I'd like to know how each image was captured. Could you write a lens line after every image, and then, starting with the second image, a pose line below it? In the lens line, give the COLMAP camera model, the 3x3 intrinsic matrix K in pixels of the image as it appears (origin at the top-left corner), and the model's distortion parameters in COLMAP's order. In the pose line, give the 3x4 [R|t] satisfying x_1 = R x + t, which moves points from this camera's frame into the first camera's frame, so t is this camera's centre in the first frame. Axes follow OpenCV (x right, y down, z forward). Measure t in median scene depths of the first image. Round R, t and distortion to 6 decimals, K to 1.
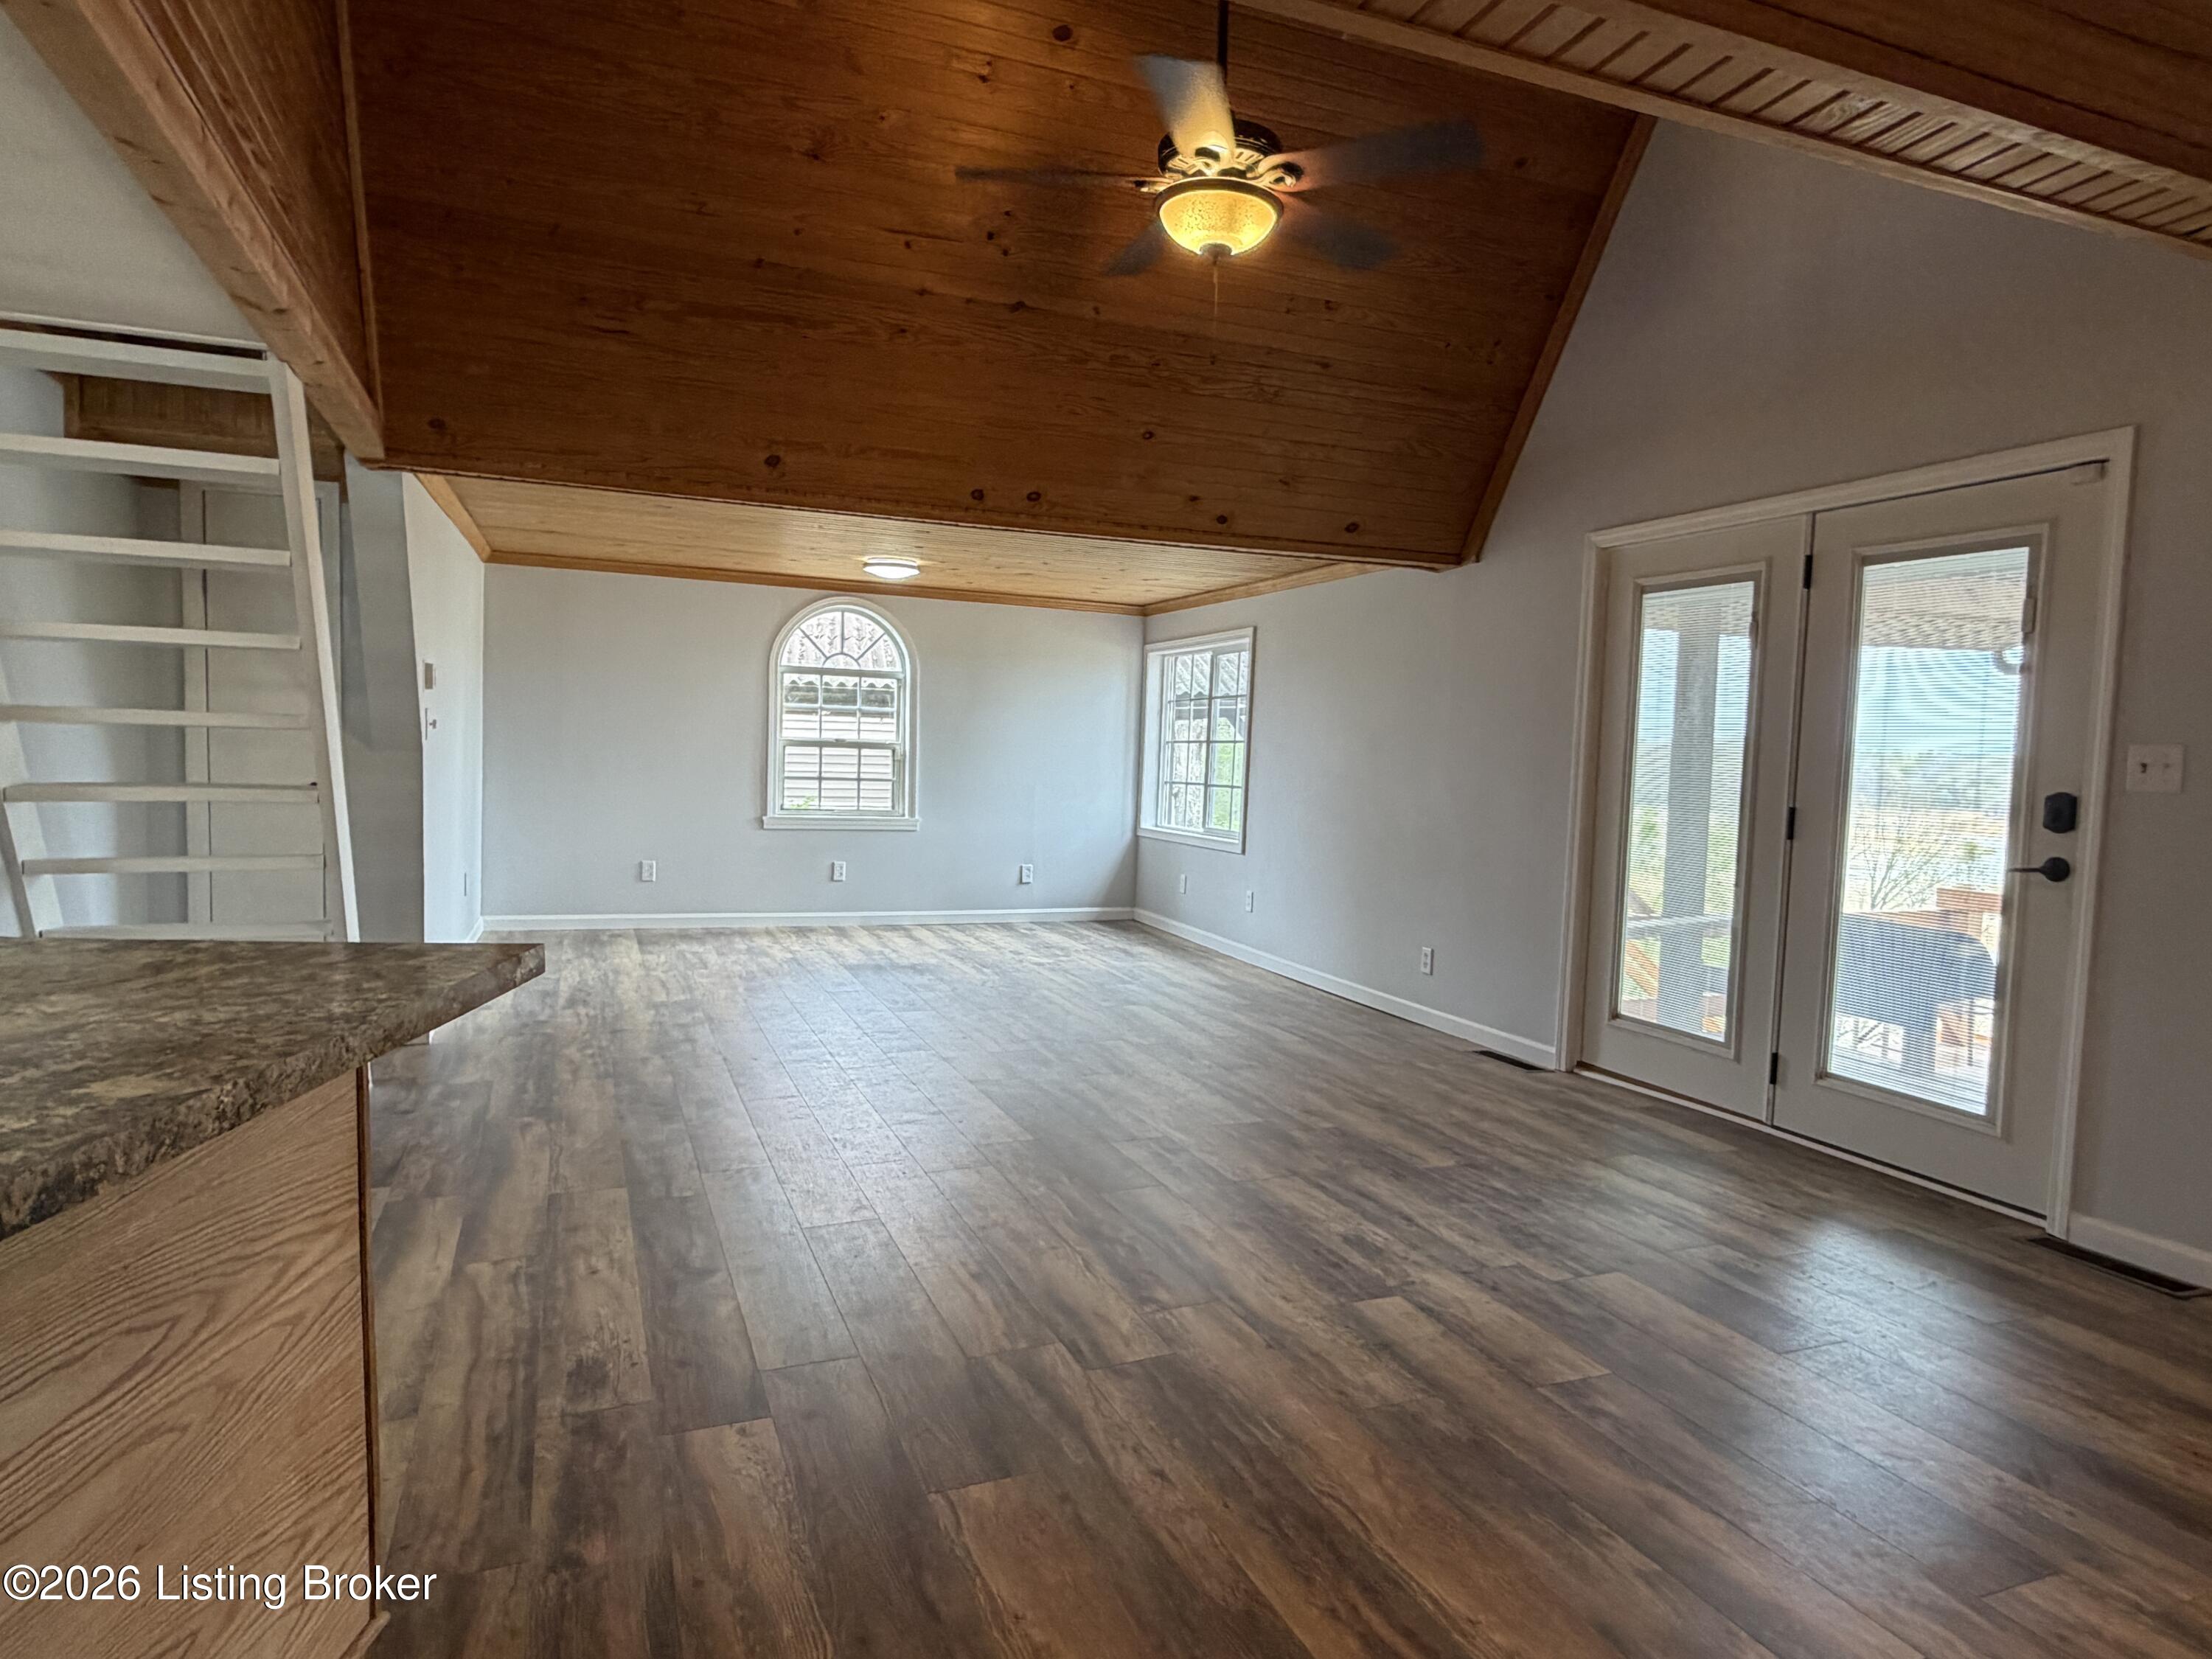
lens RADIAL K [[1313.4, 0, 1111.1], [0, 1313.4, 835.8], [0, 0, 1]] dist [0.007547, -0.001143]
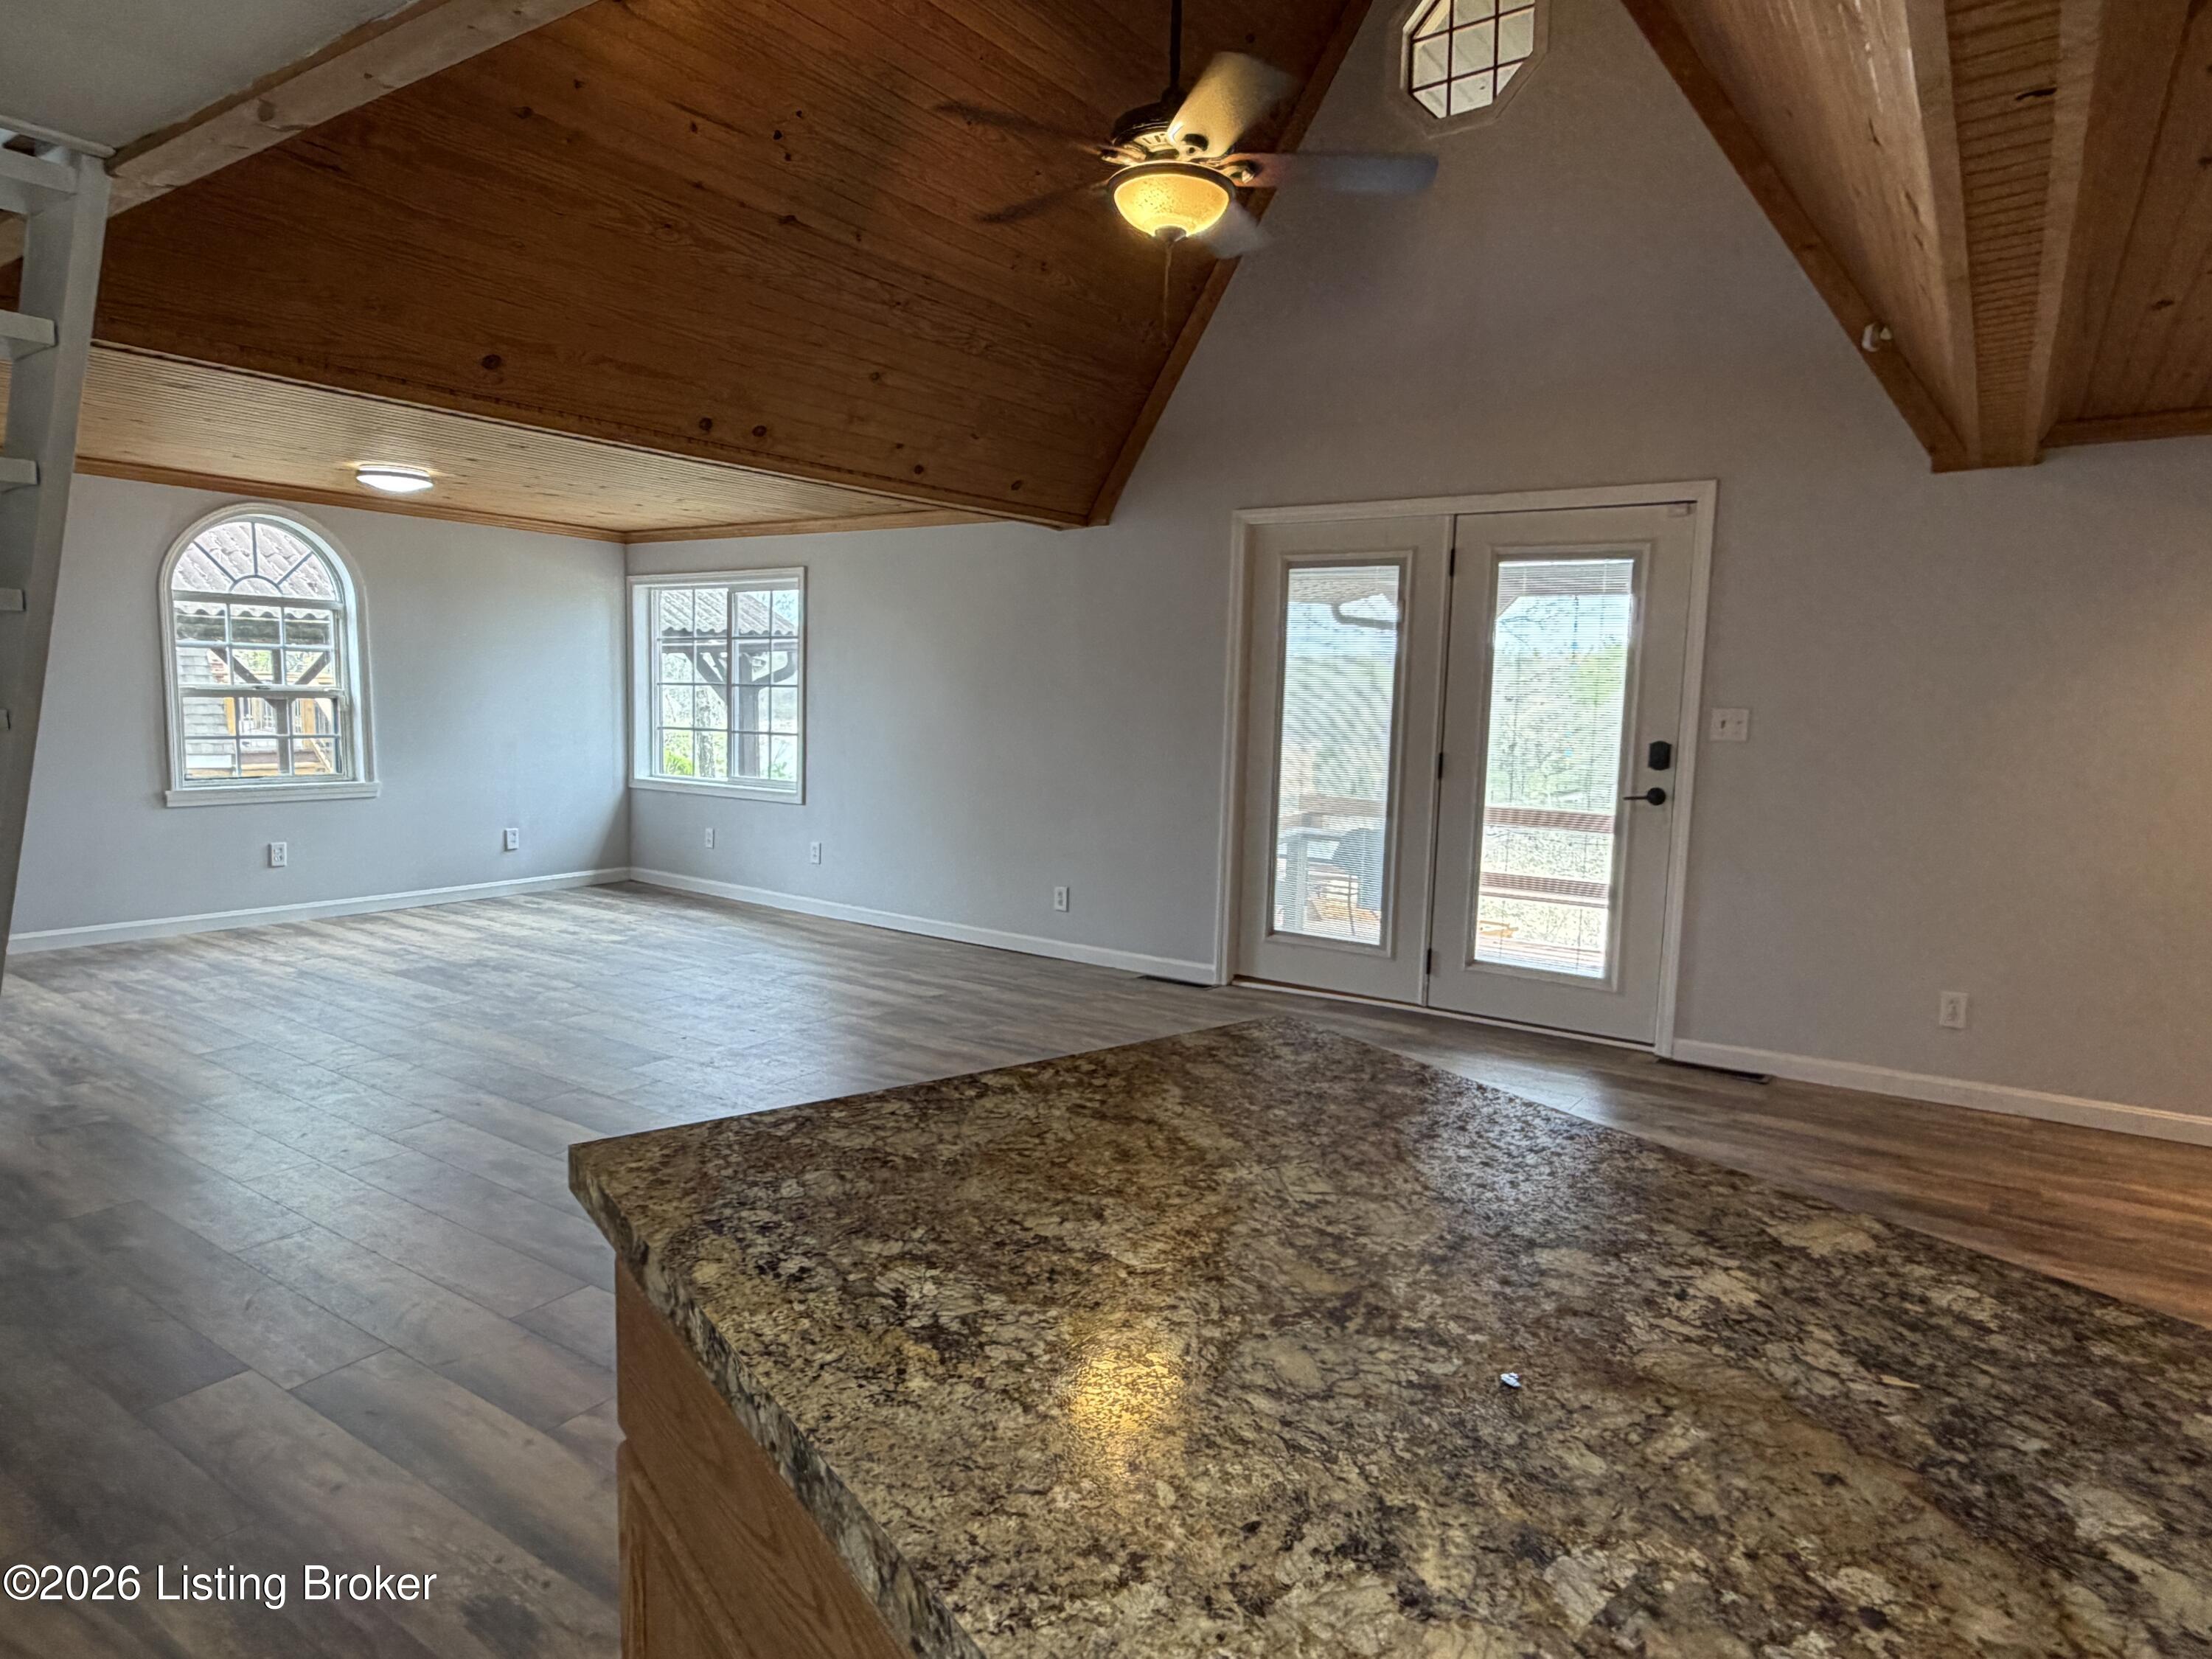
lens RADIAL K [[1313.4, 0, 1097.8], [0, 1313.4, 838.2], [0, 0, 1]] dist [0.007547, -0.001143]
pose [[0.838761, -0.073335, 0.539539, -0.258276], [0.037908, 0.996349, 0.076494, -0.028958], [-0.543179, -0.043708, 0.838478, 0.077336]]
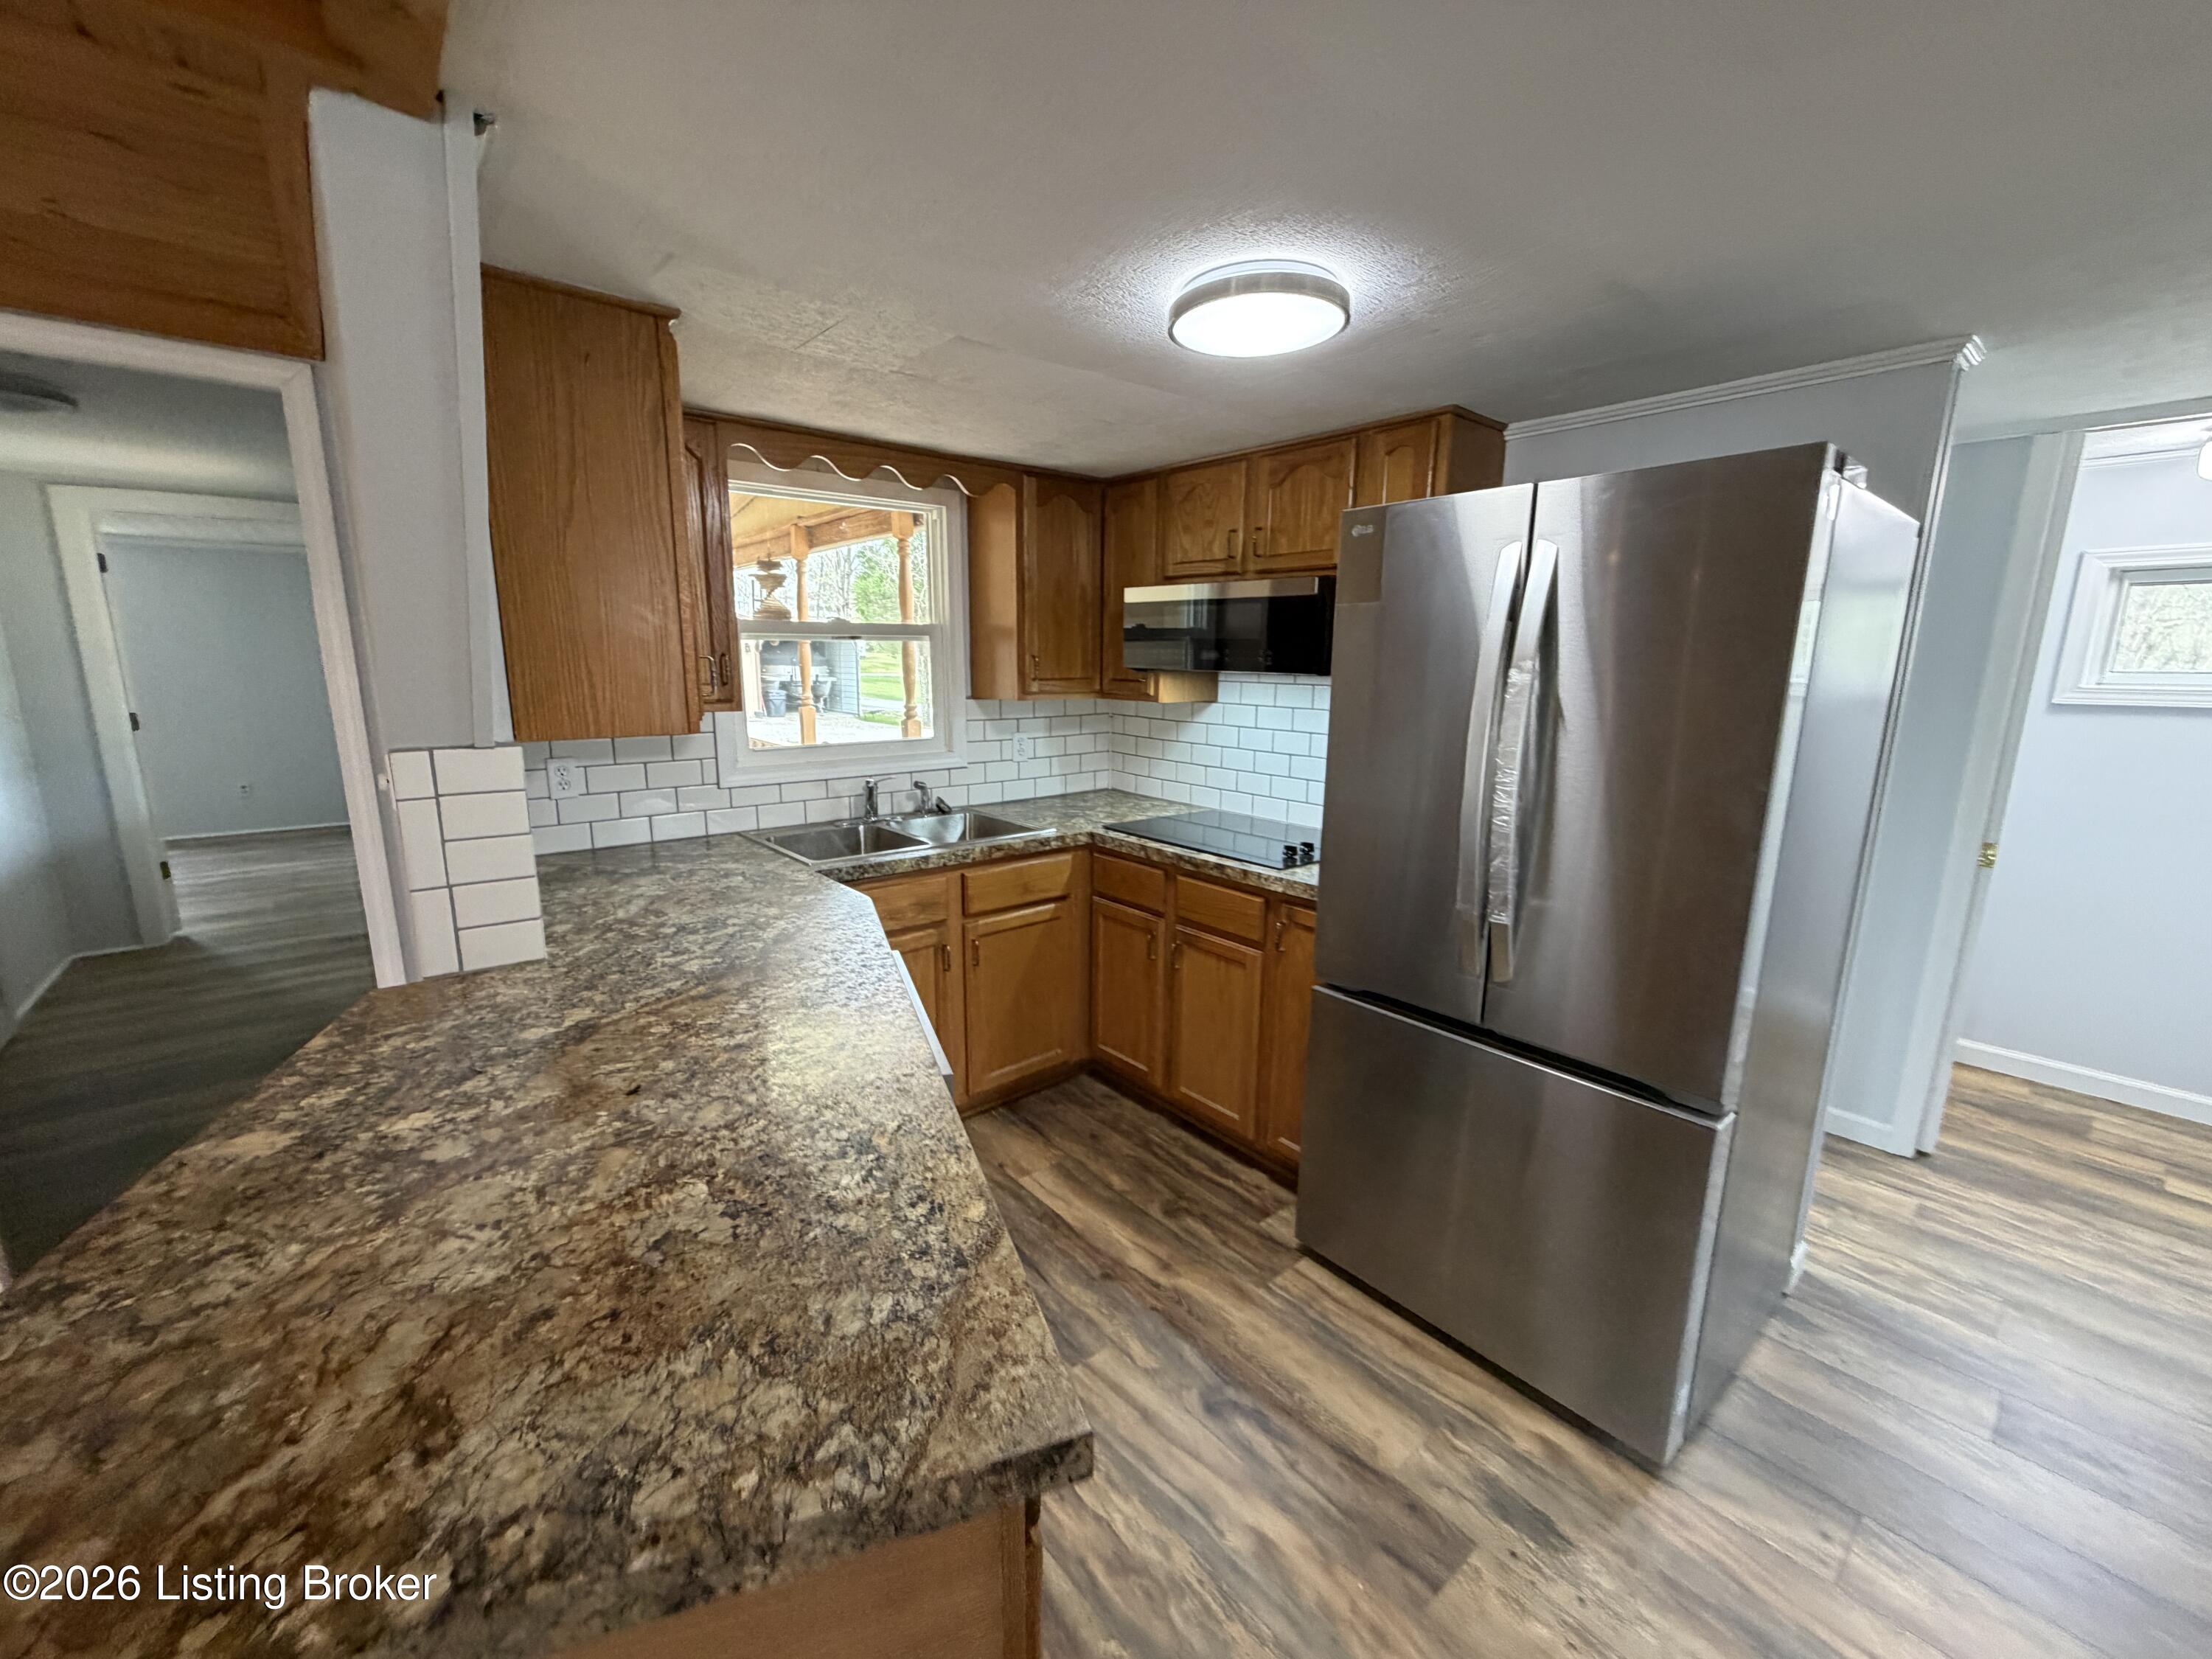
lens RADIAL K [[879.9, 0, 1104.7], [0, 879.9, 827.9], [0, 0, 1]] dist [0.002101, -0.000208]
pose [[-0.949770, 0.022692, -0.312125, -0.067916], [-0.057043, 0.968107, 0.243959, -0.146004], [0.307706, 0.249509, -0.918184, 0.890533]]
